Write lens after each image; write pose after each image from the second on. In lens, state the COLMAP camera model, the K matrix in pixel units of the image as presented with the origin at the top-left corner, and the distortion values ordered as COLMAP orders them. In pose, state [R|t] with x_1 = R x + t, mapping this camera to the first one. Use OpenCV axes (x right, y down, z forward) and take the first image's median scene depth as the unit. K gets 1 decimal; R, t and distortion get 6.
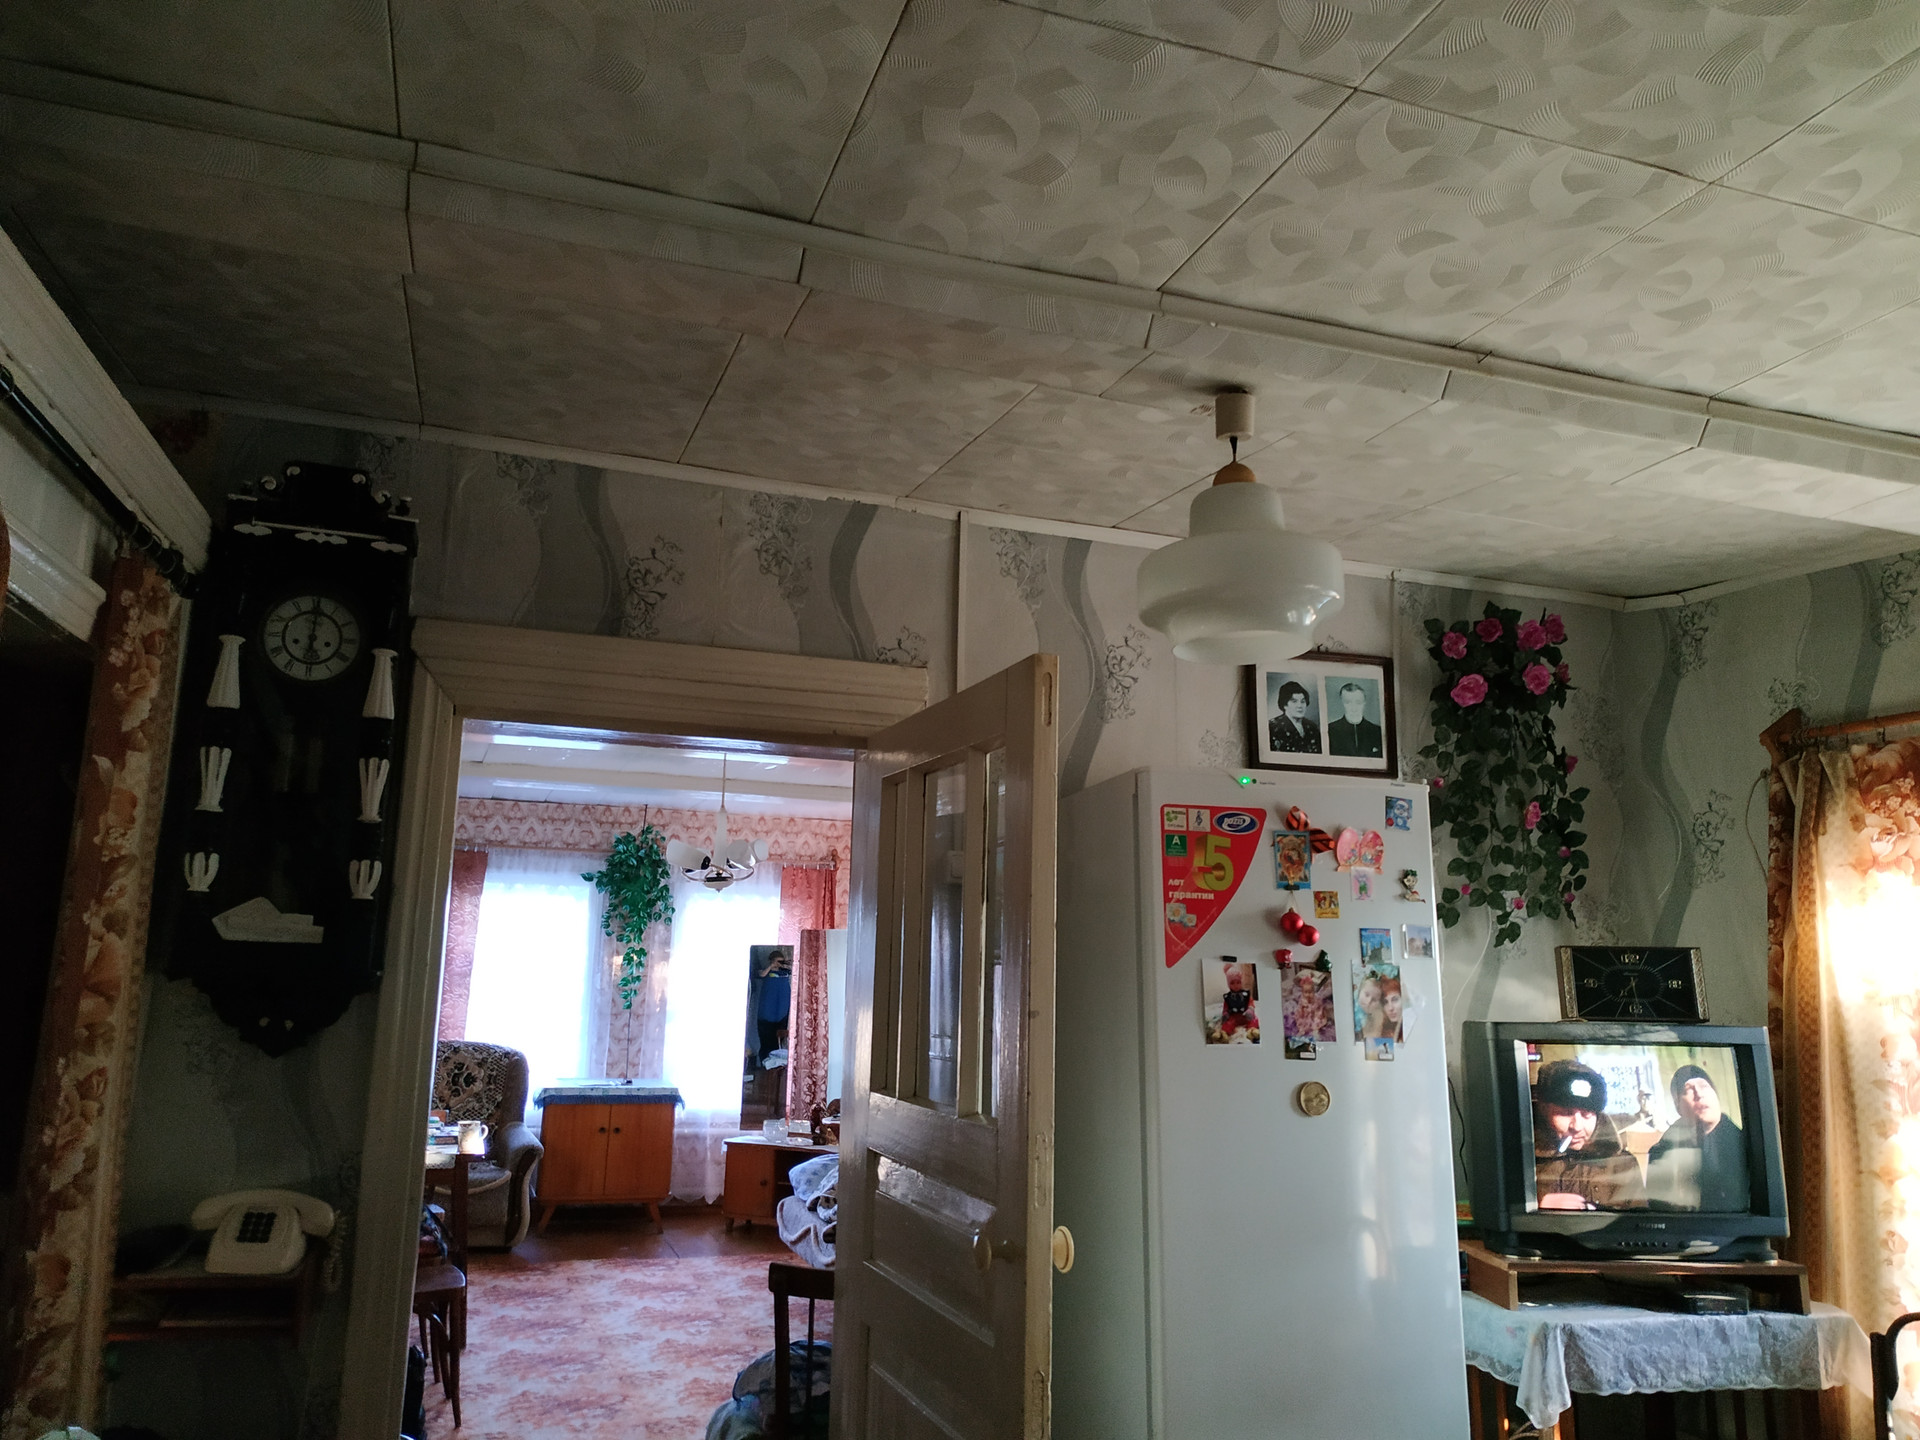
lens RADIAL K [[1396.3, 0, 960.0], [0, 1396.3, 720.0], [0, 0, 1]] dist [0.064367, -0.127914]
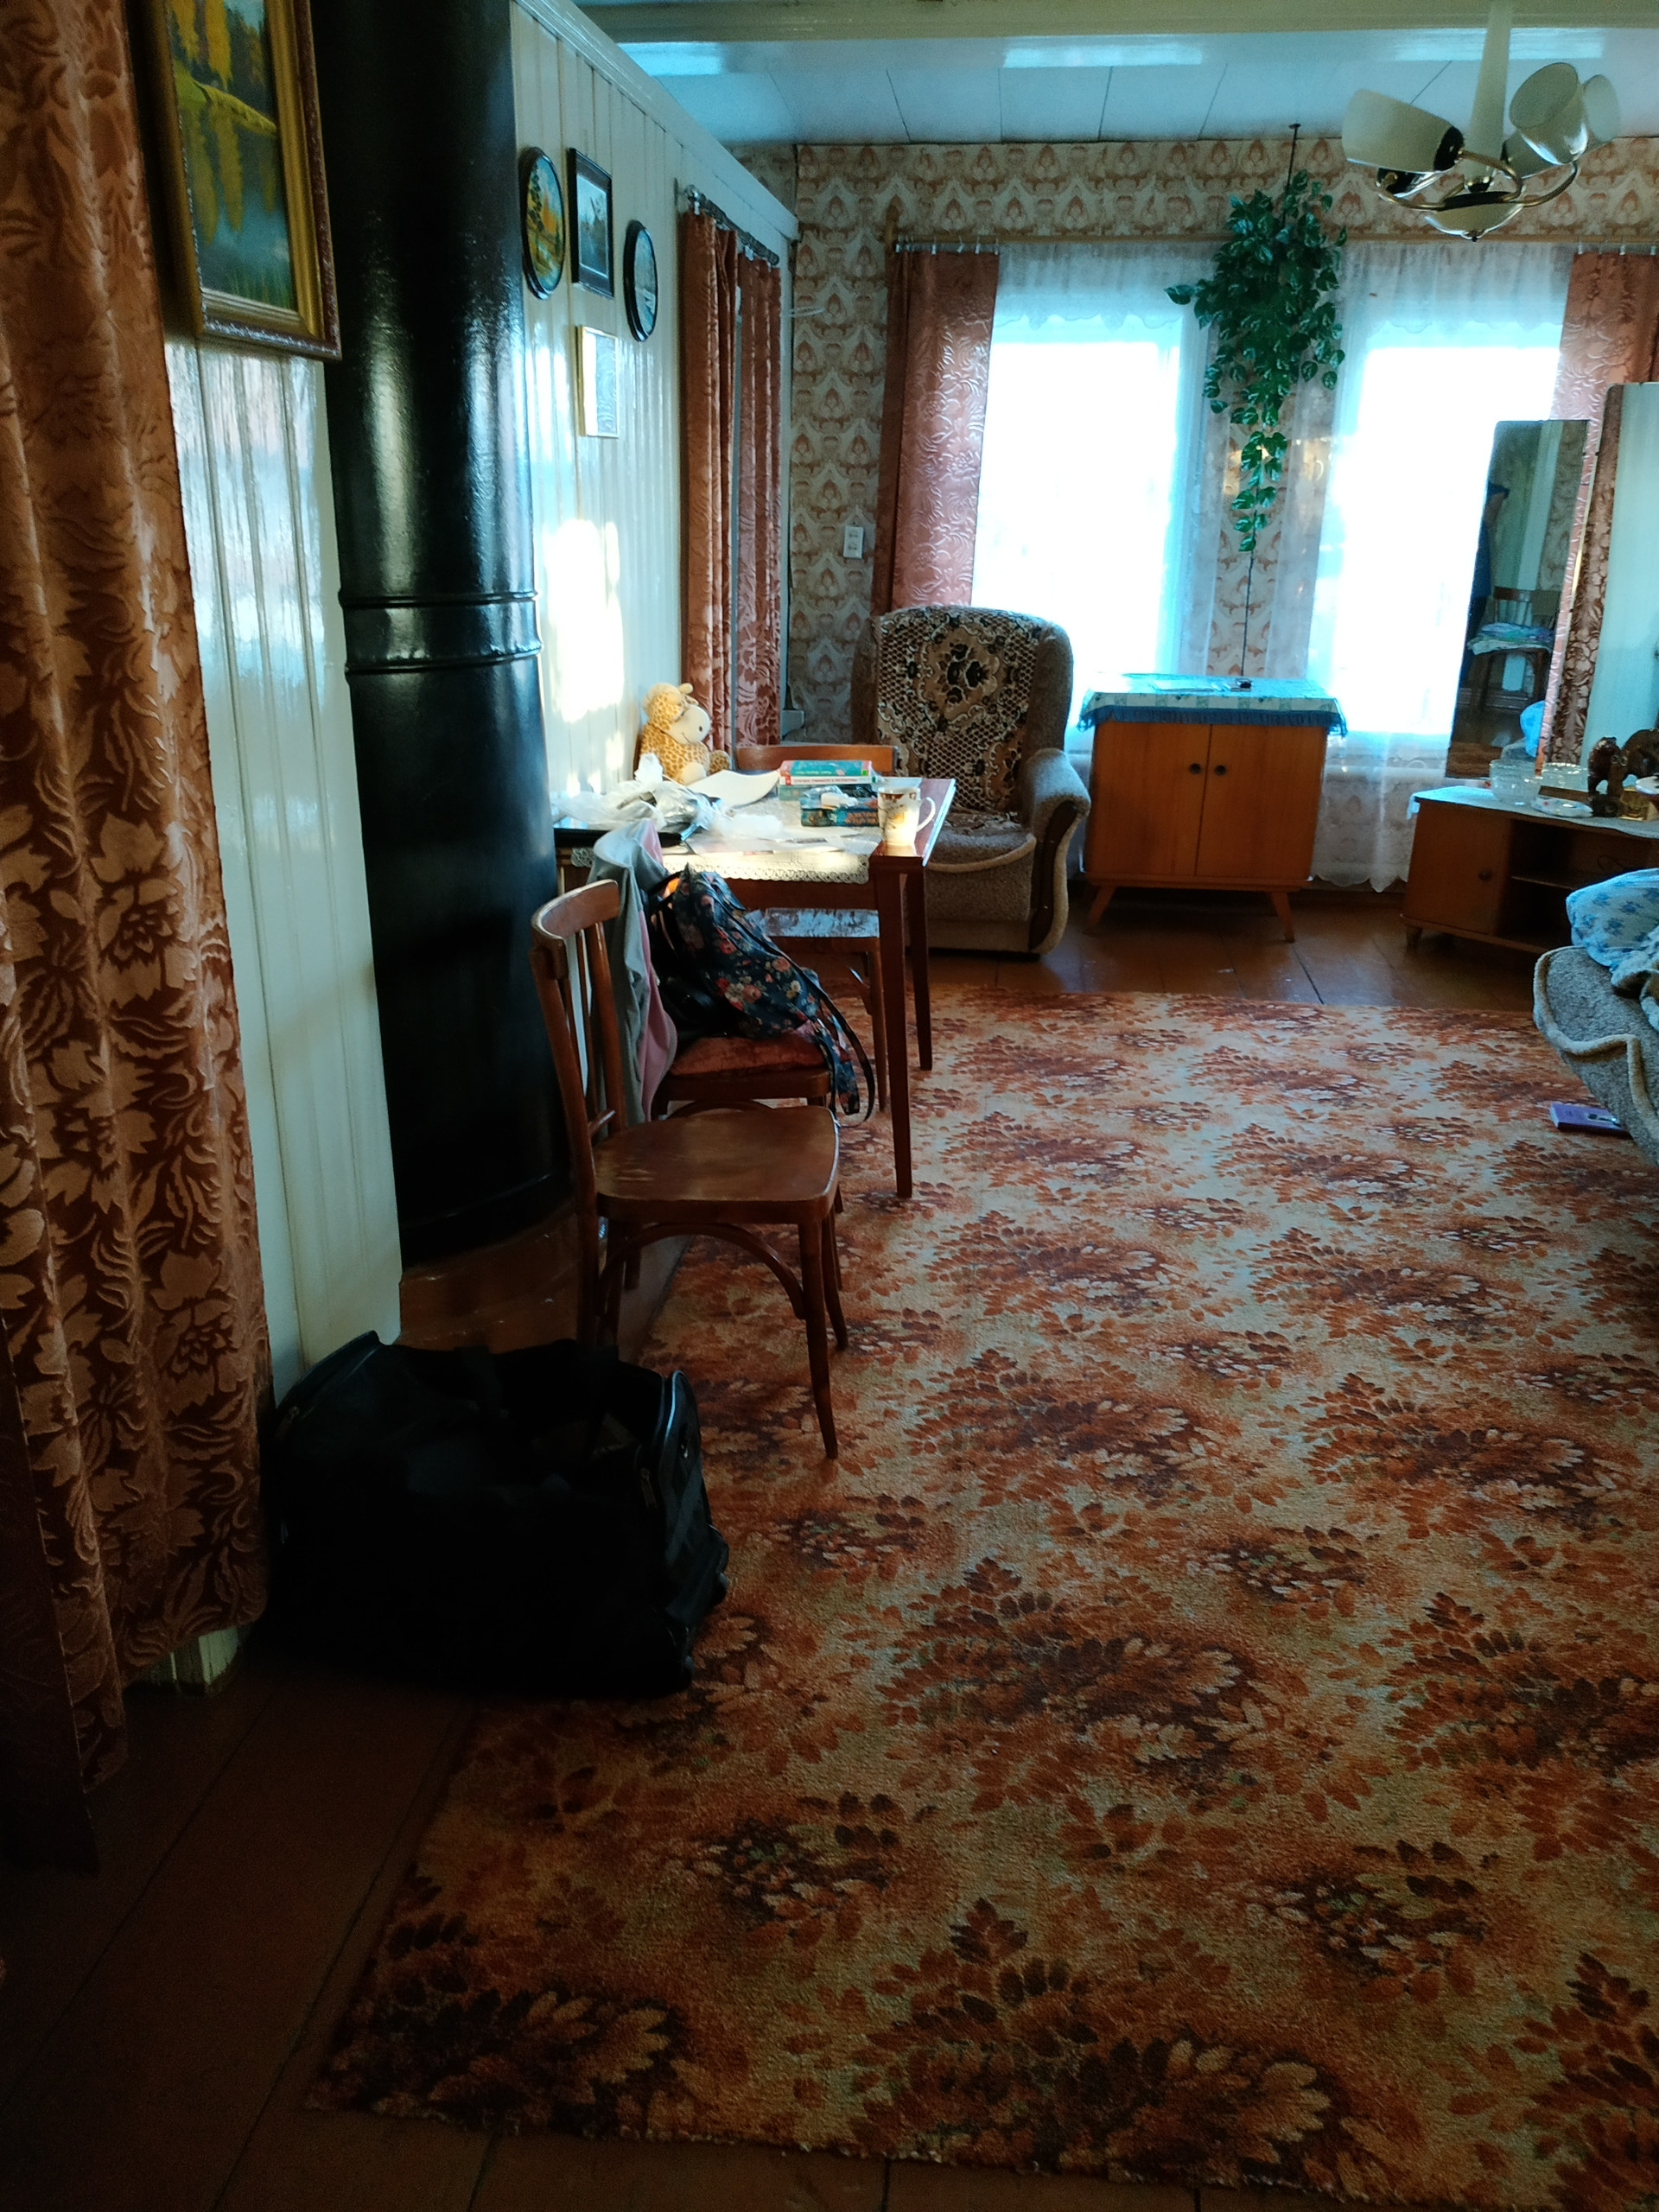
lens RADIAL K [[1608.6, 0, 821.1], [0, 1608.6, 1079.3], [0, 0, 1]] dist [0.064367, -0.127914]
pose [[0.884988, 0.142050, -0.443417, -0.073950], [0.095083, 0.877123, 0.470760, 0.072999], [0.455803, -0.458778, 0.762736, 0.345710]]
